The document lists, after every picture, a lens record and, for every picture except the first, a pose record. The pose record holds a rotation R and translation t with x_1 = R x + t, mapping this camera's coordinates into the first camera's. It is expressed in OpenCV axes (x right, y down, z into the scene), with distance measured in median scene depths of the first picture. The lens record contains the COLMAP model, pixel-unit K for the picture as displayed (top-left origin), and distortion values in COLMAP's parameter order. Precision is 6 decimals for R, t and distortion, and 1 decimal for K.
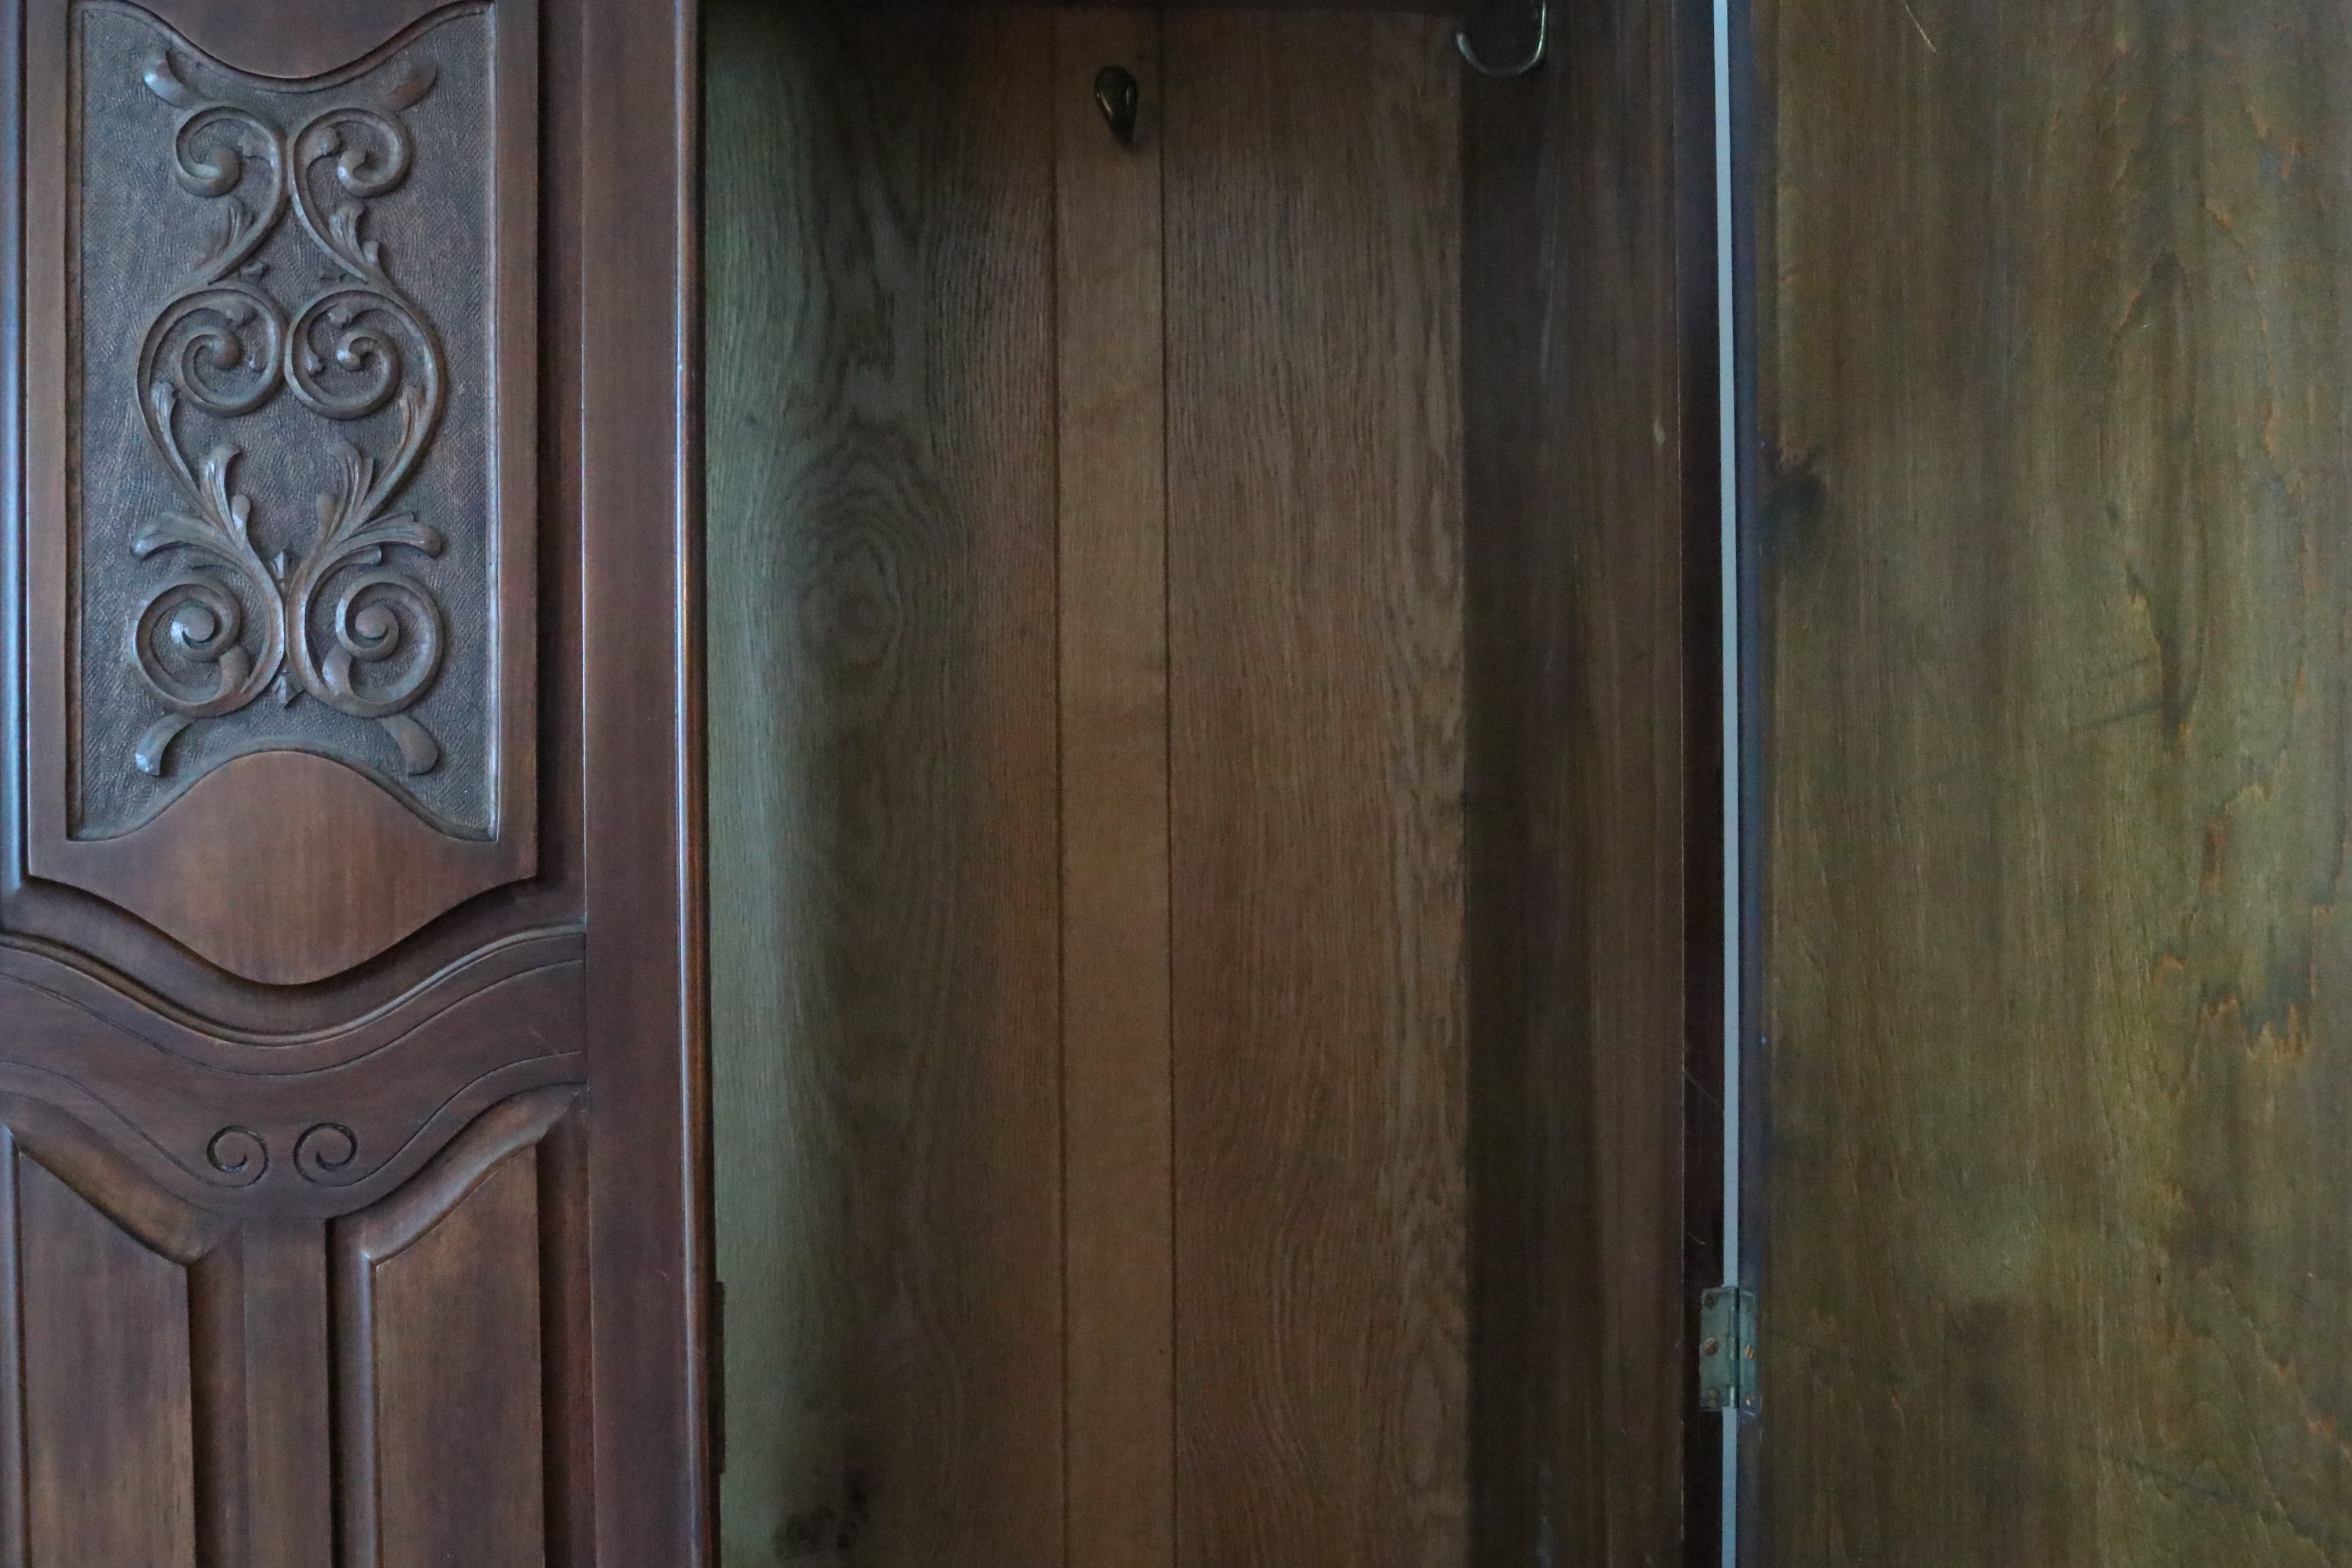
lens RADIAL K [[2635.0, 0, 1175.7], [0, 2635.0, 787.9], [0, 0, 1]] dist [-0.094053, 0.000000]
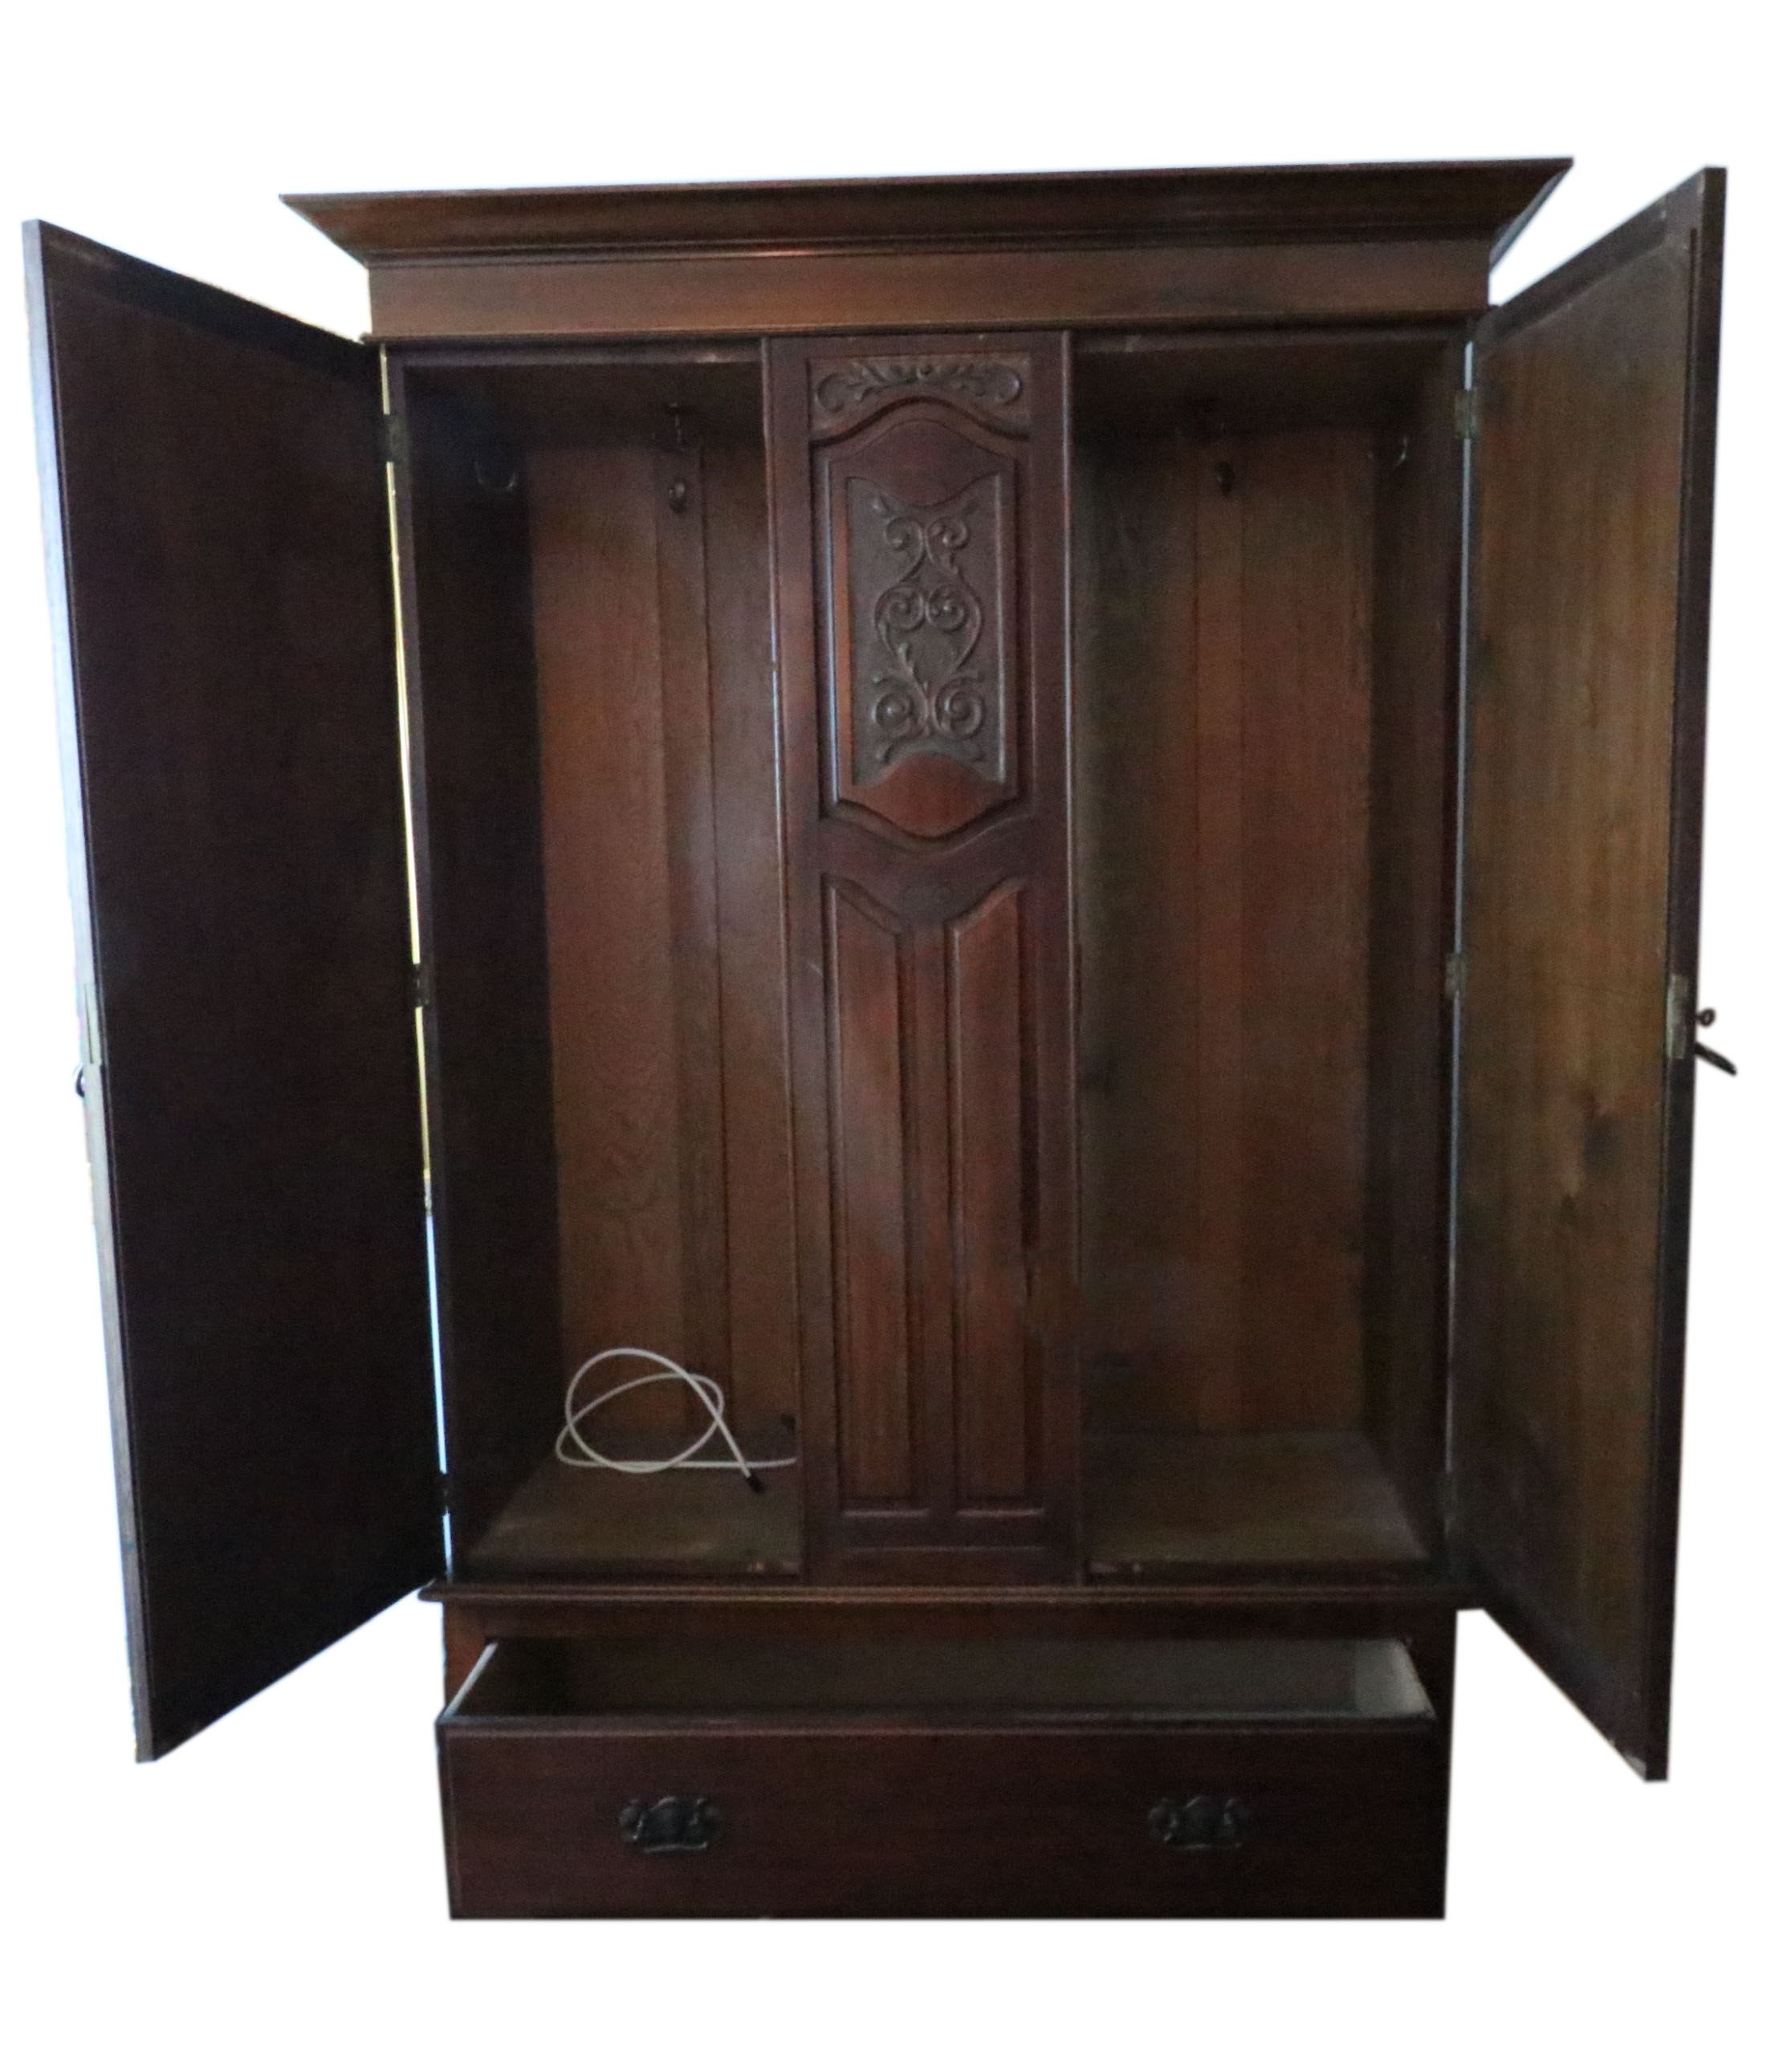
lens RADIAL K [[1676.8, 0, 1011.1], [0, 1676.8, 1015.5], [0, 0, 1]] dist [0.027648, 0.001008]
pose [[0.990564, 0.008192, -0.136804, -0.001318], [0.007038, 0.993854, 0.110478, 0.051906], [0.136868, -0.110398, 0.984418, -0.612444]]
